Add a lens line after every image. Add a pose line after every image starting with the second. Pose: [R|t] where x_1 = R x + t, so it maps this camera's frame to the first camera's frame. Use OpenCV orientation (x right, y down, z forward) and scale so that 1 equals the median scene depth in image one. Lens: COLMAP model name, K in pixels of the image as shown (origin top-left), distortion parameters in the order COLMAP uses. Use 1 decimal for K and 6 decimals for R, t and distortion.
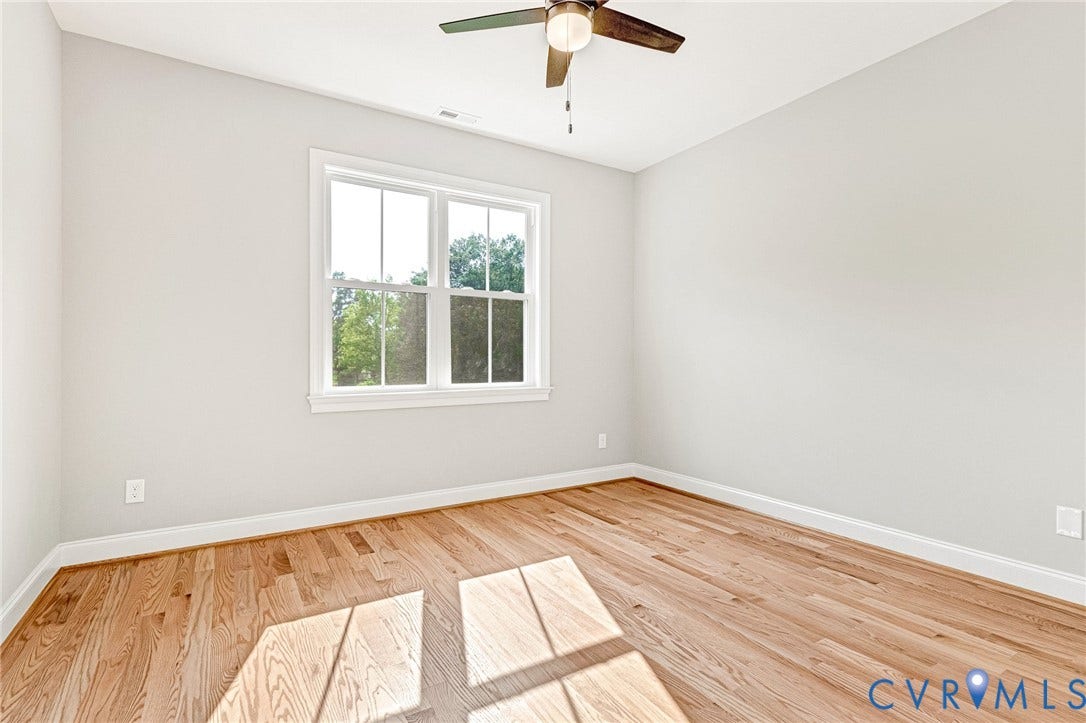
lens RADIAL K [[531.0, 0, 540.7], [0, 531.0, 361.6], [0, 0, 1]] dist [0.022440, -0.000531]
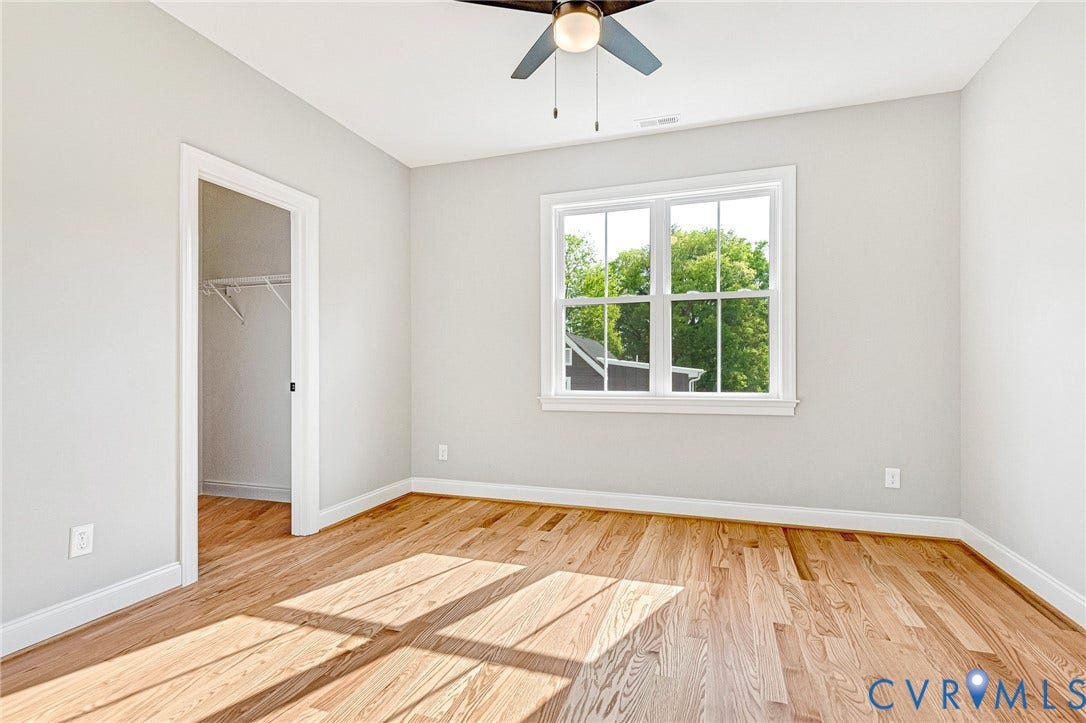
lens RADIAL K [[531.0, 0, 545.5], [0, 531.0, 366.2], [0, 0, 1]] dist [0.022440, -0.000531]
pose [[0.636172, -0.004148, -0.771536, 0.531135], [-0.003755, 0.999957, -0.008472, 0.006365], [0.771538, 0.008287, 0.636129, 0.231156]]
